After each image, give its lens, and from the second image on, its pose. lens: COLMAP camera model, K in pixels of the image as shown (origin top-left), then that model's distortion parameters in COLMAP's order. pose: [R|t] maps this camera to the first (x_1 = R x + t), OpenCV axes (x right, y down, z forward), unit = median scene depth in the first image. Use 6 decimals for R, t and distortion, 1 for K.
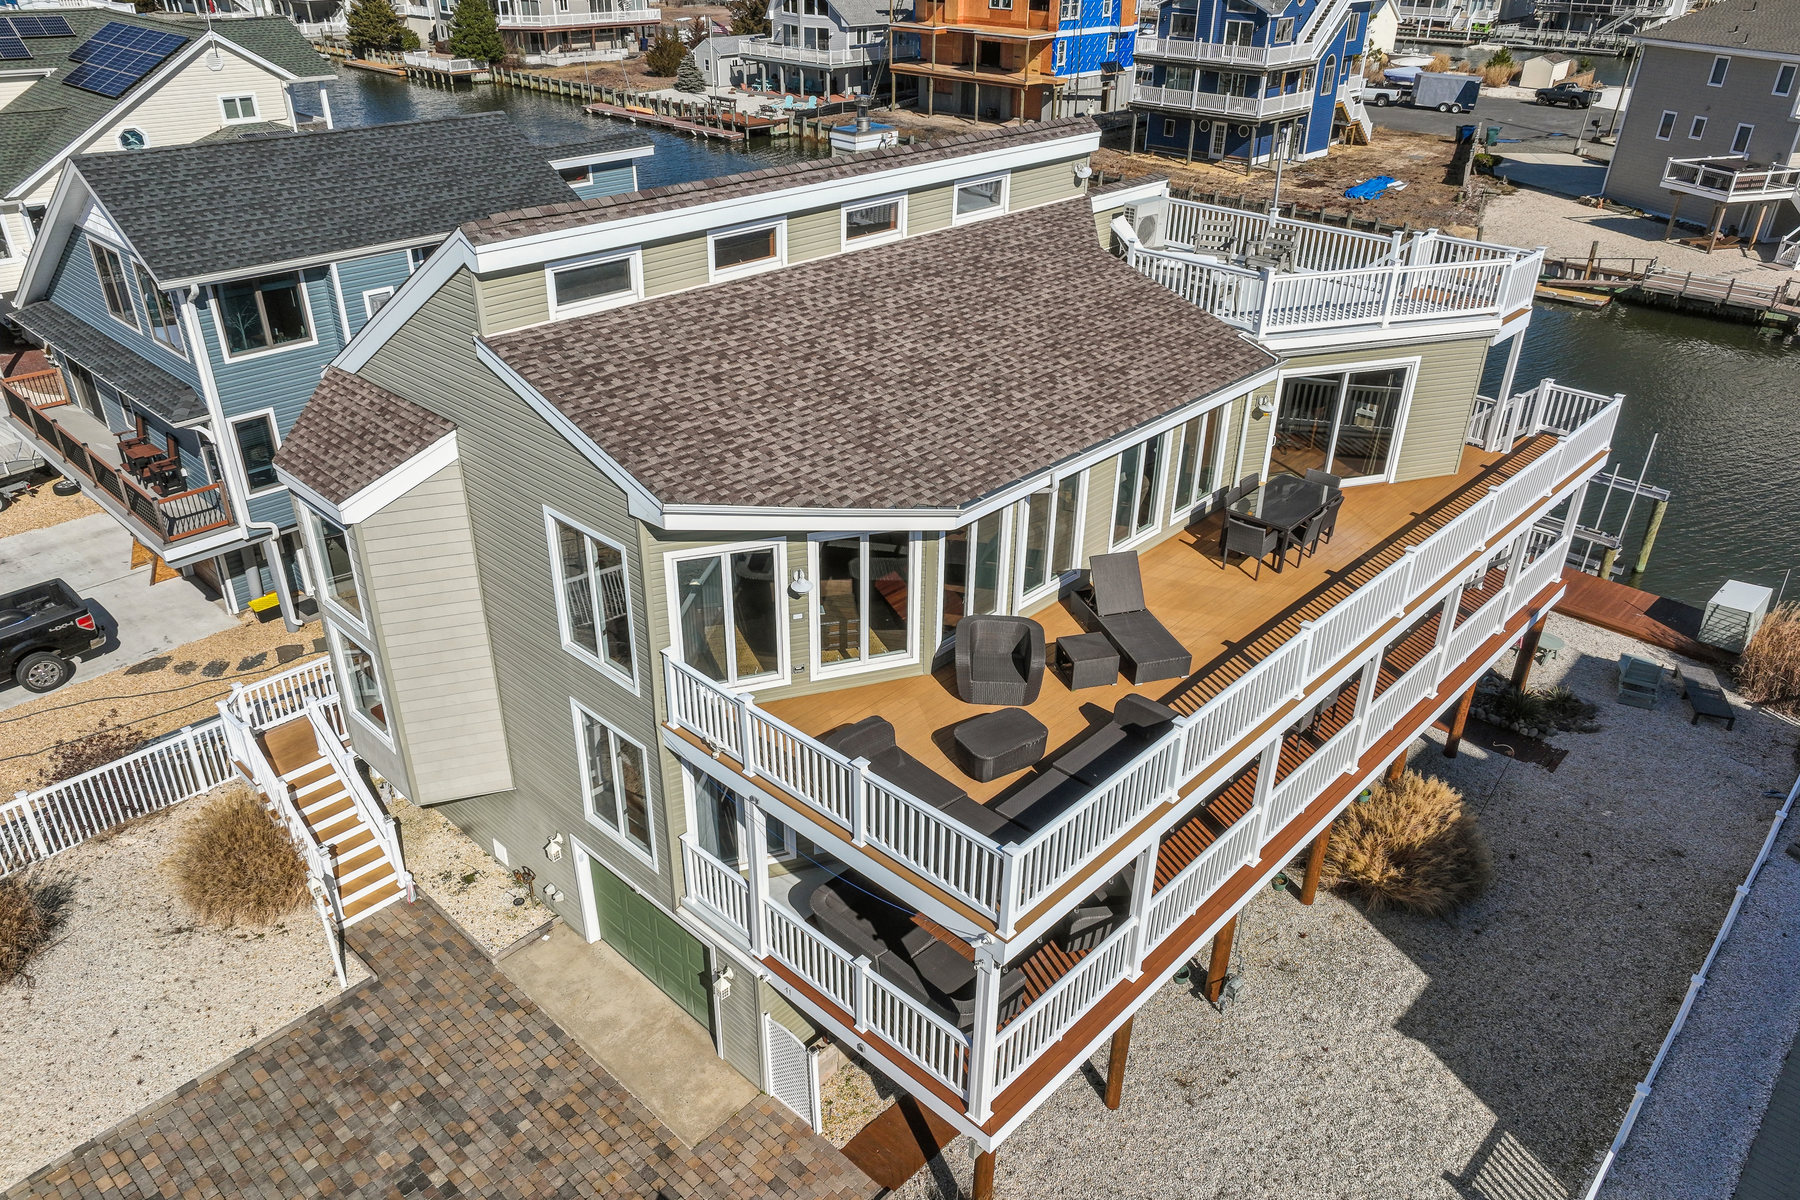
lens RADIAL K [[1287.3, 0, 900.0], [0, 1287.3, 600.0], [0, 0, 1]] dist [-0.006178, 0.043284]
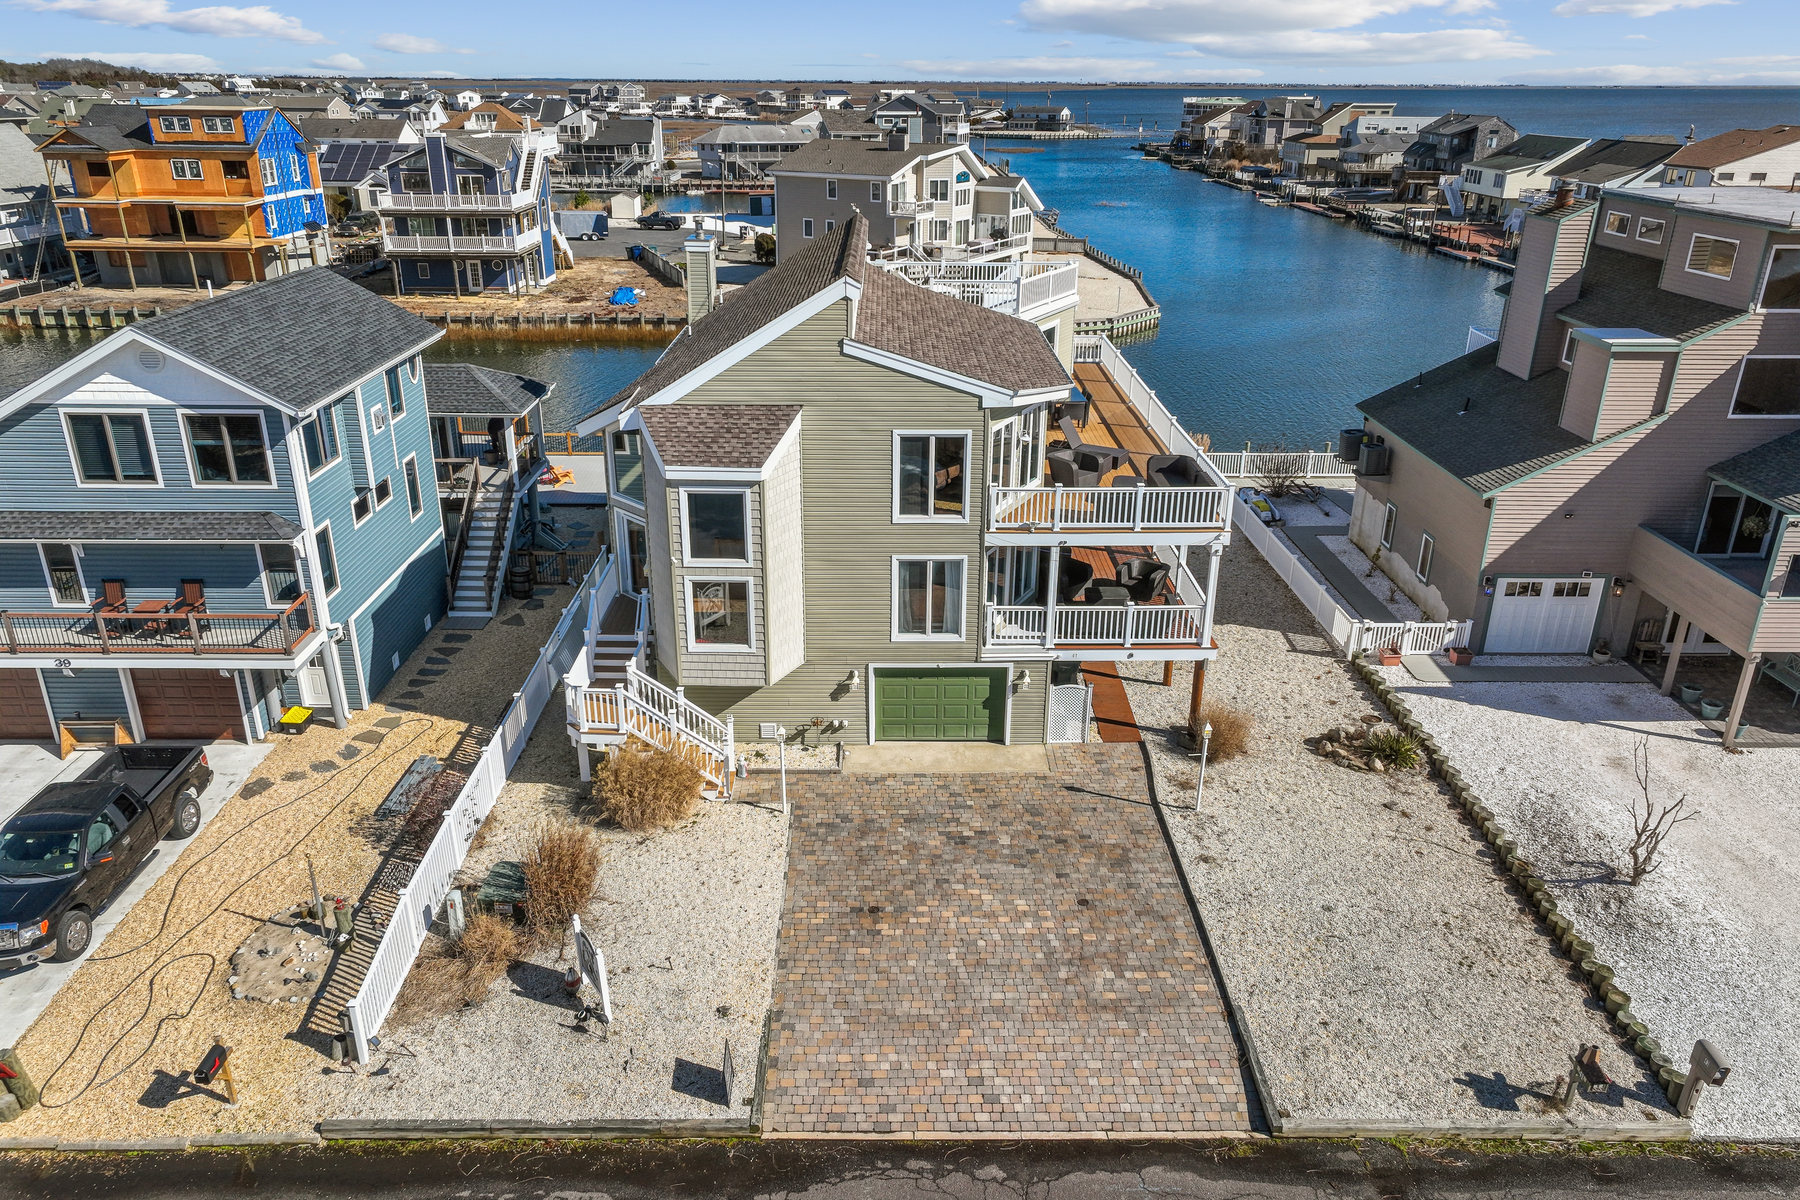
lens RADIAL K [[1287.3, 0, 900.0], [0, 1287.3, 600.0], [0, 0, 1]] dist [-0.006178, 0.043284]
pose [[0.727154, -0.269782, 0.631240, -0.254414], [0.334964, 0.942082, 0.016771, 0.020073], [-0.599205, 0.199248, 0.775406, -0.051495]]
